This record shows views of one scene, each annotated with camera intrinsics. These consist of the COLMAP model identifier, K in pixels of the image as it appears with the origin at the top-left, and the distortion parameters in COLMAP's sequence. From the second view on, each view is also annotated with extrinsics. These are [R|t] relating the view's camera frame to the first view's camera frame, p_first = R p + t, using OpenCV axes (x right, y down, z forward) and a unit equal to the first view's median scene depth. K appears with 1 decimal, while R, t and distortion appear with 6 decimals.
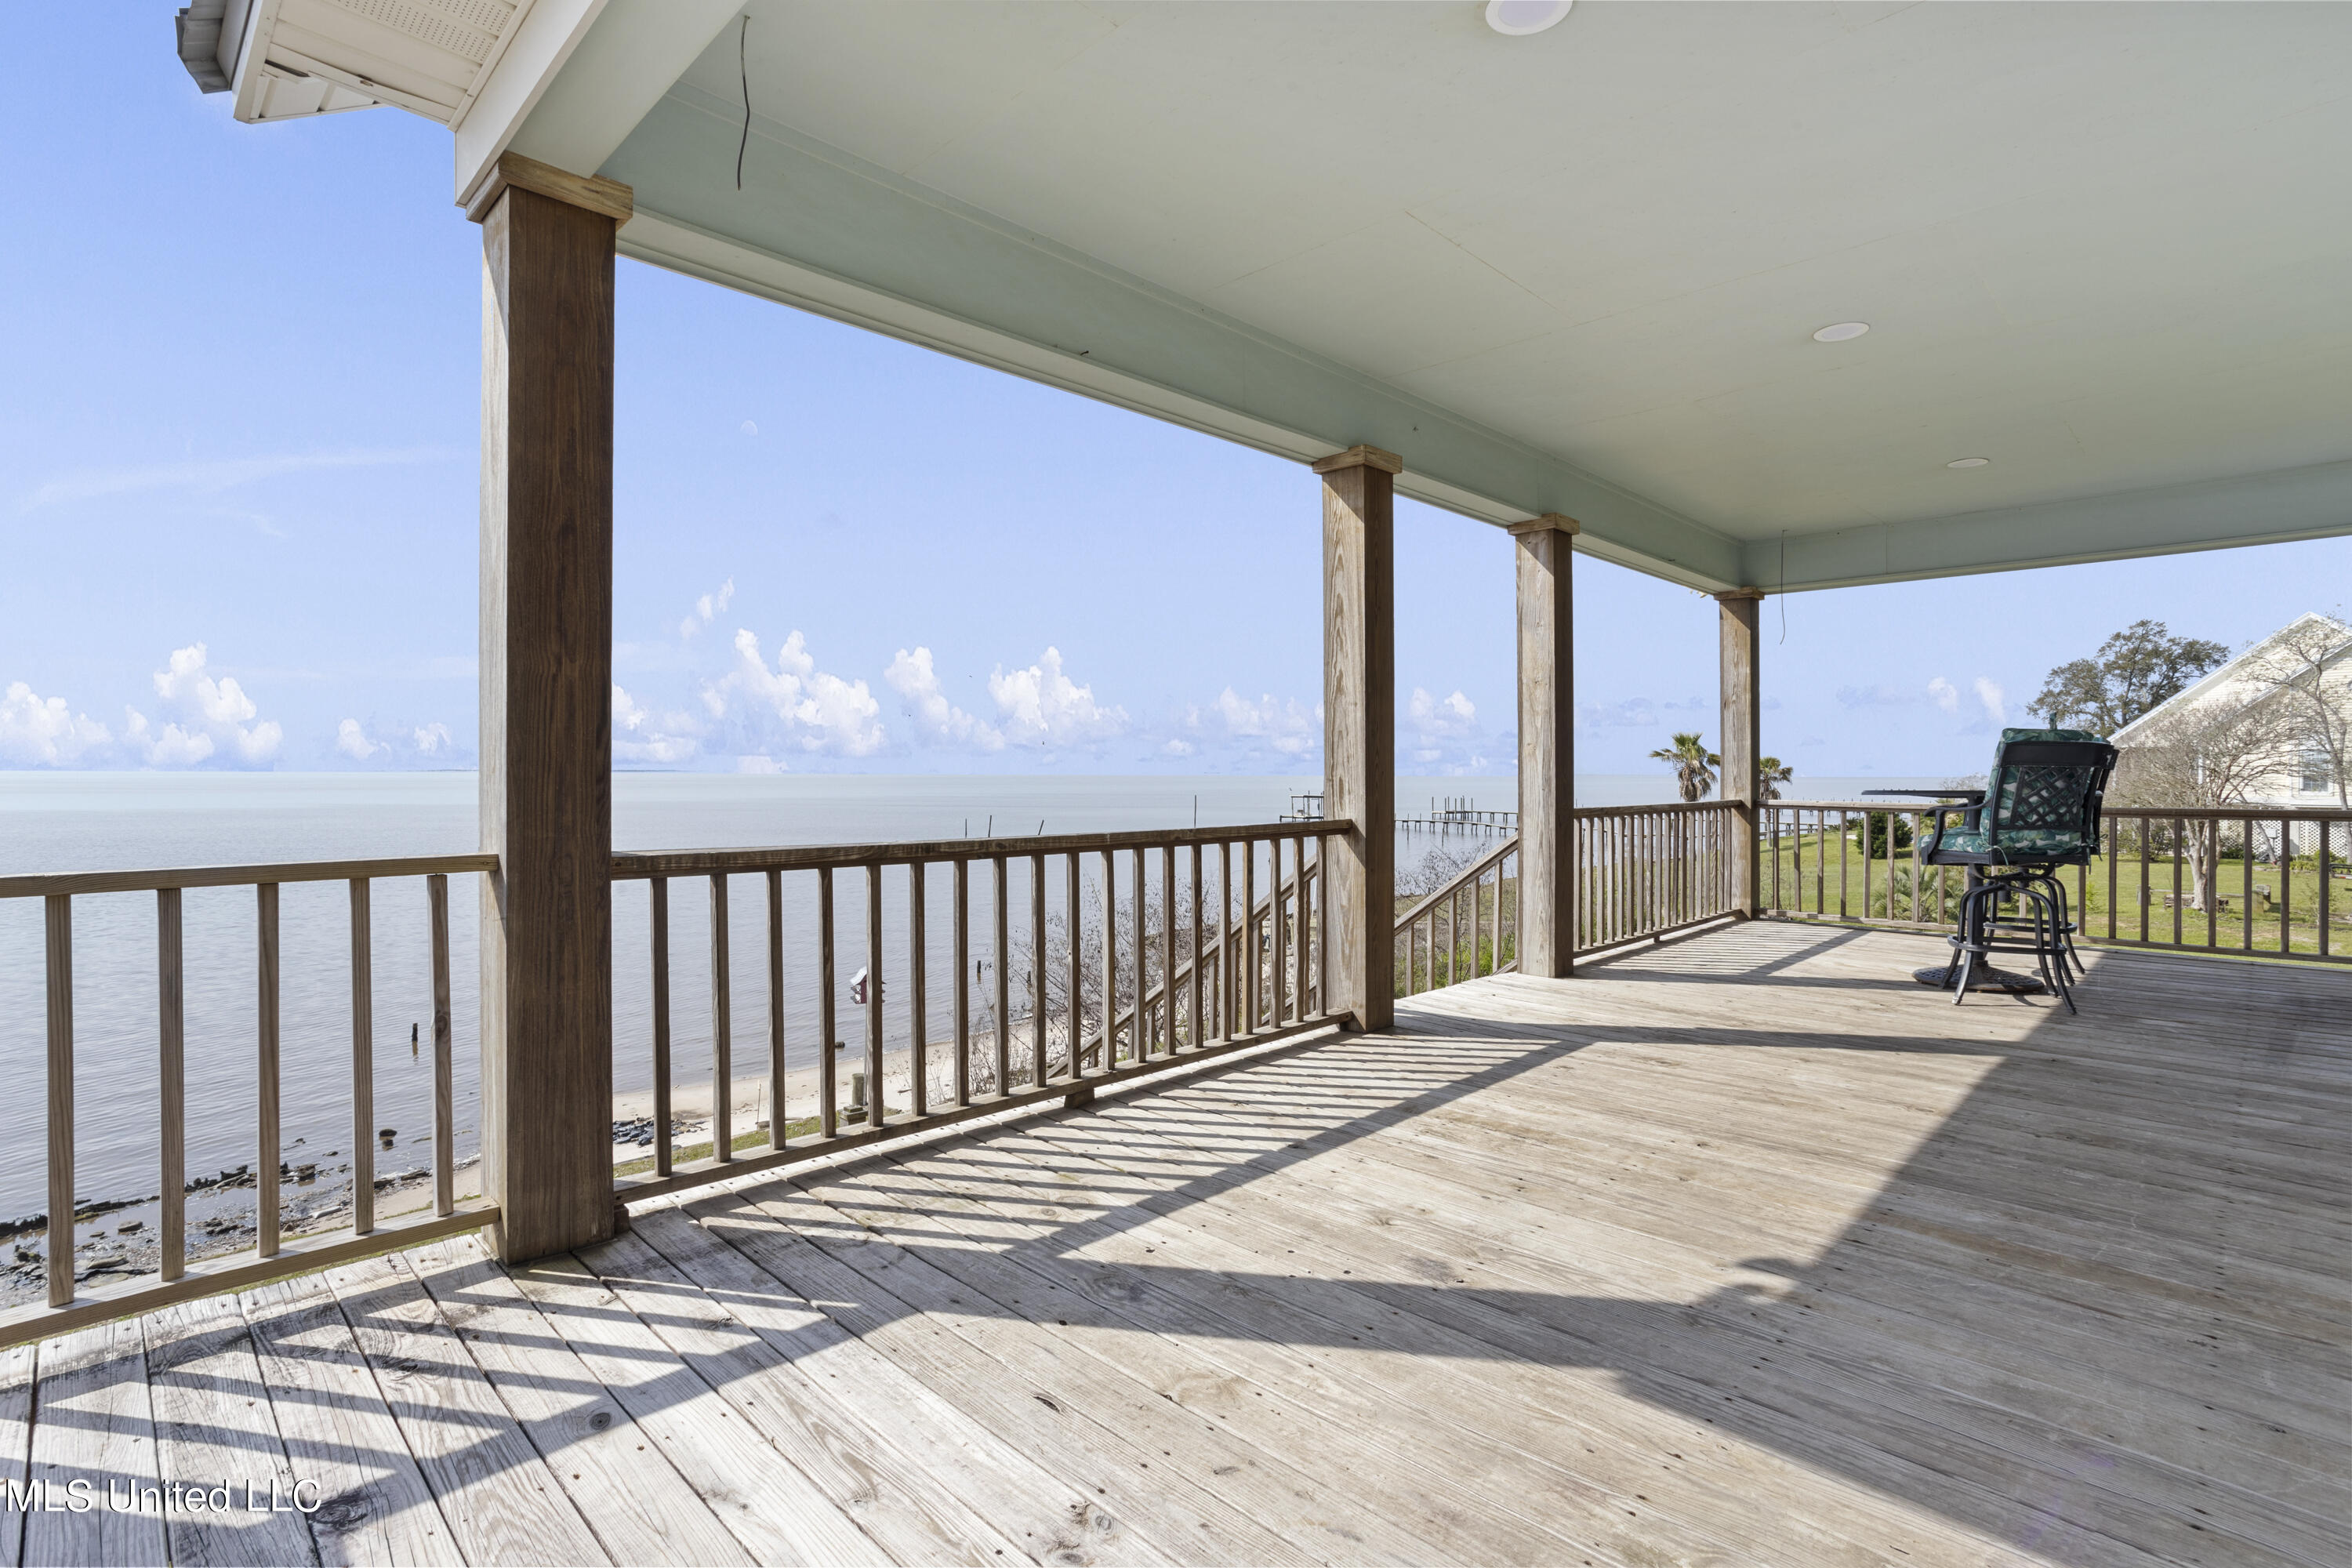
lens RADIAL K [[1138.6, 0, 1170.1], [0, 1138.6, 776.3], [0, 0, 1]] dist [-0.003701, 0.000487]
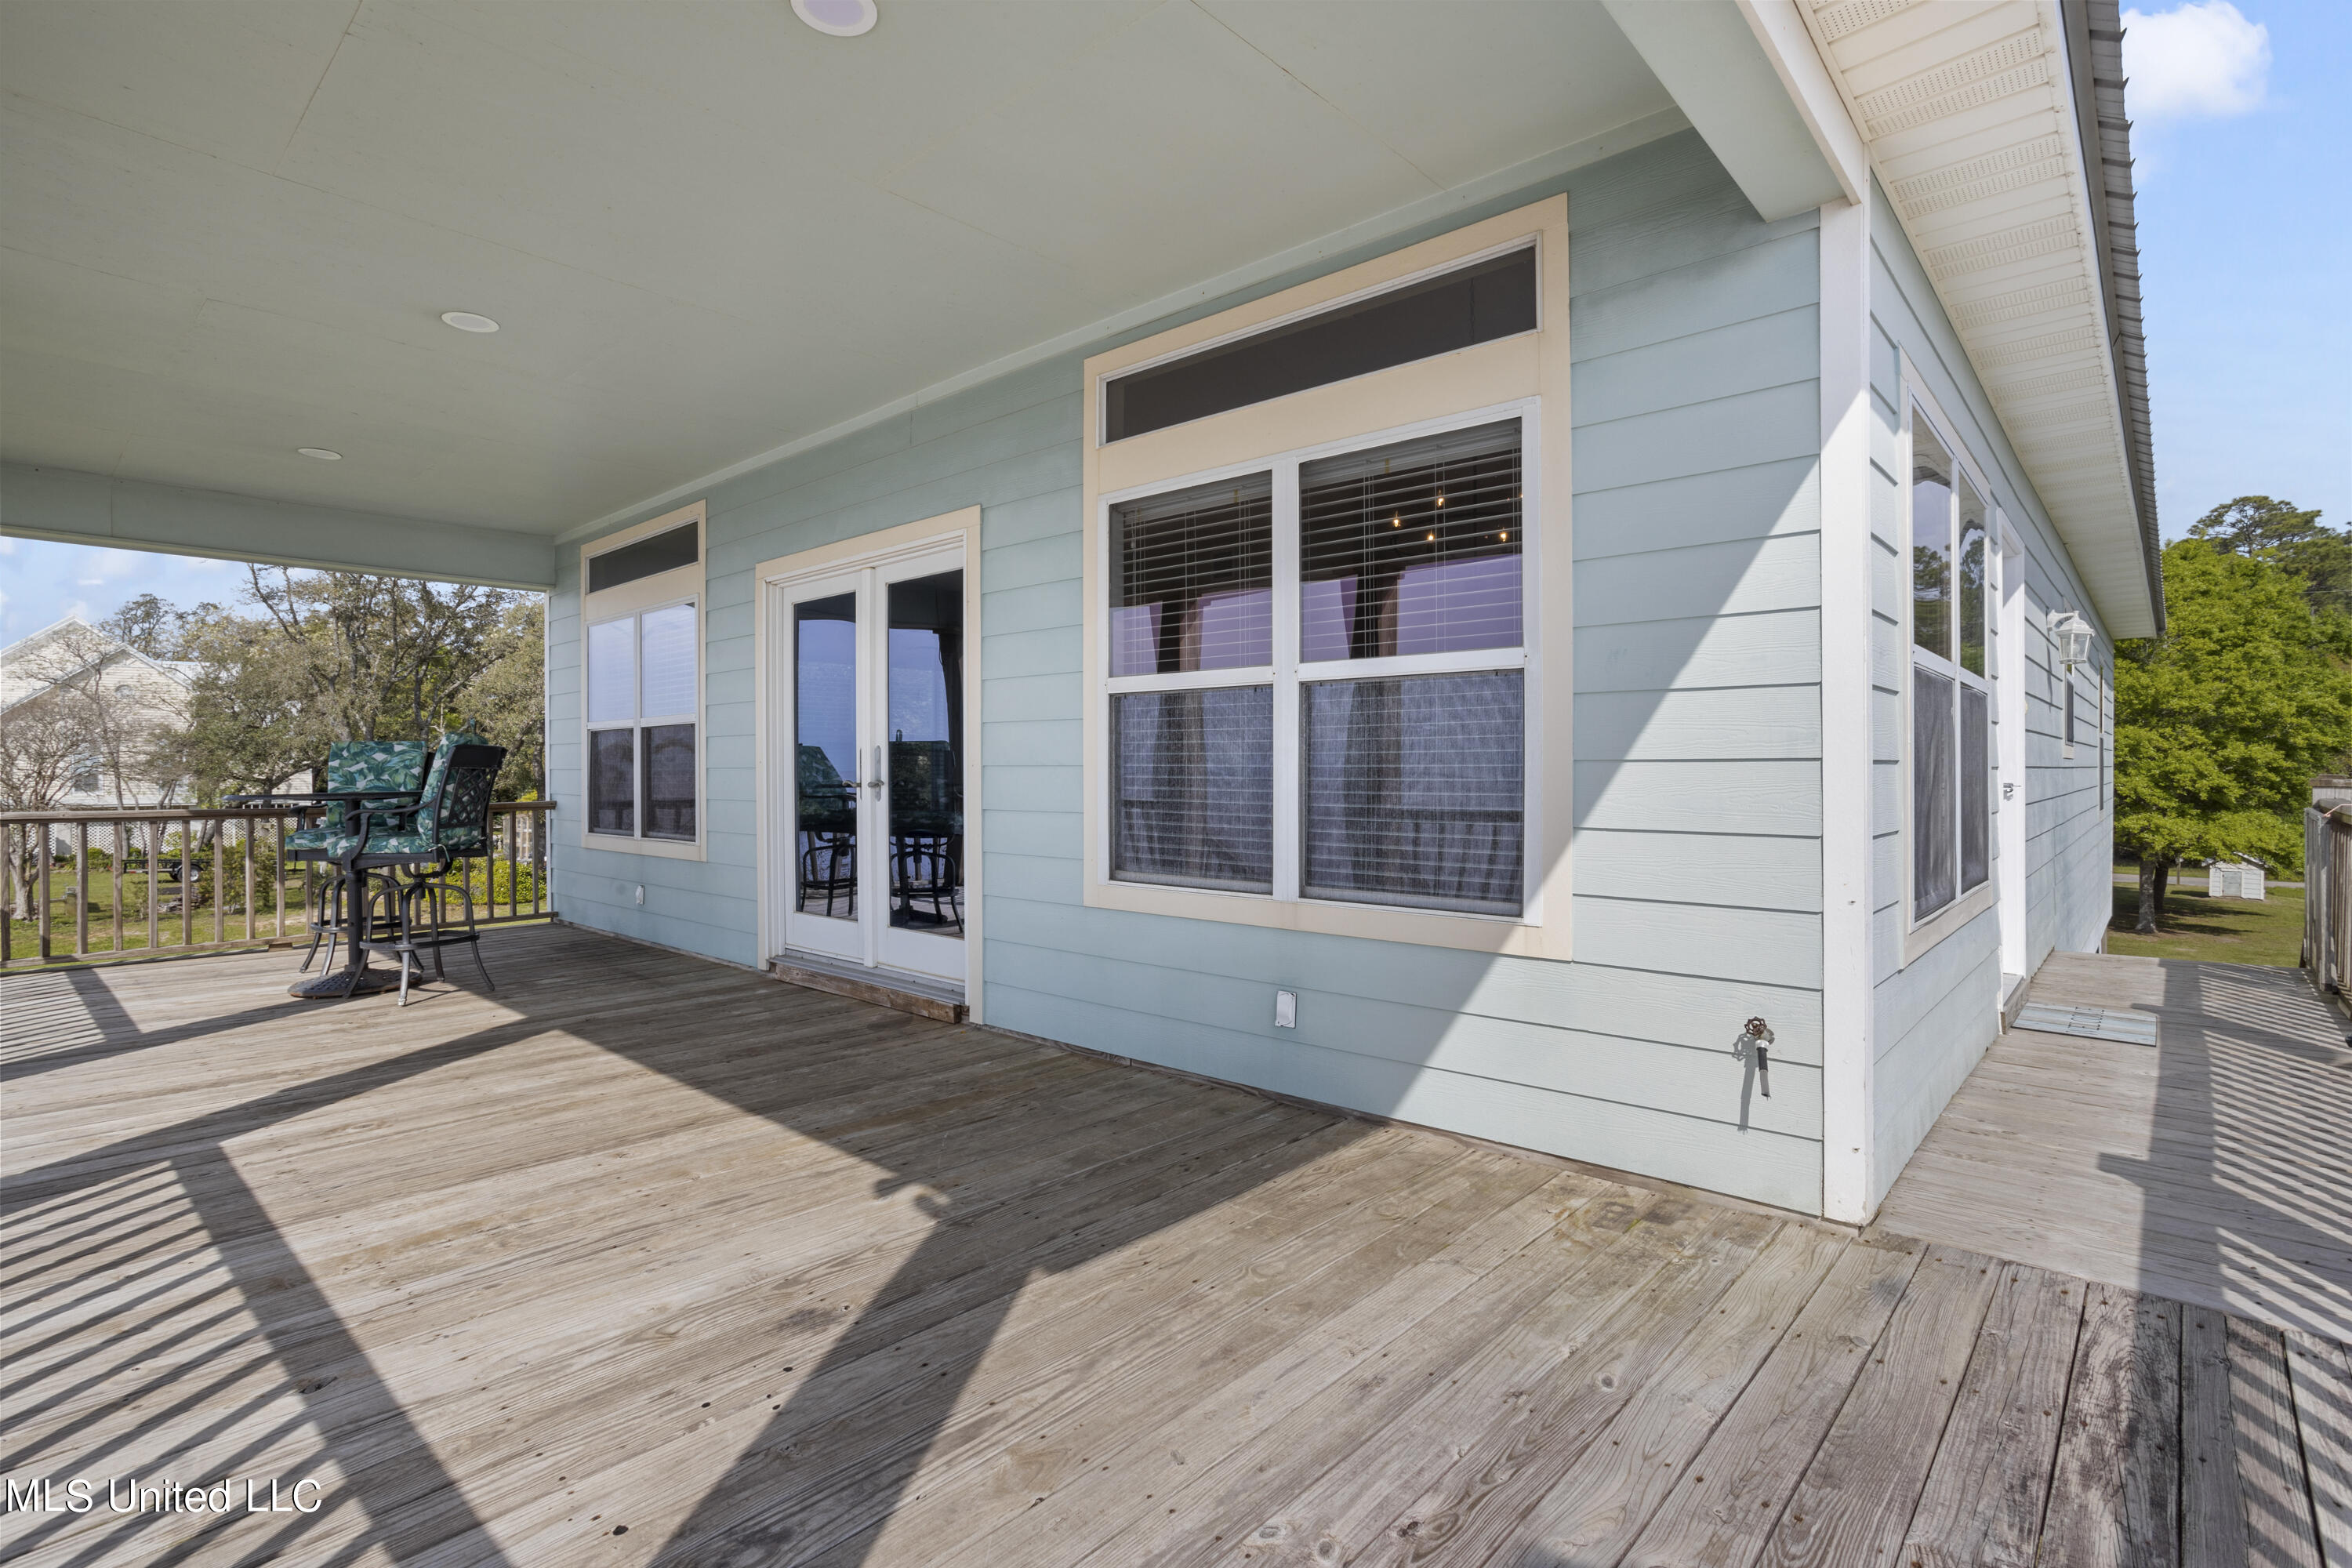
lens RADIAL K [[1138.6, 0, 1169.0], [0, 1138.6, 772.4], [0, 0, 1]] dist [-0.003701, 0.000487]
pose [[-0.022636, -0.008700, 0.999706, -0.487535], [0.011051, 0.999899, 0.008952, -0.009813], [-0.999683, 0.011251, -0.022537, 0.514054]]
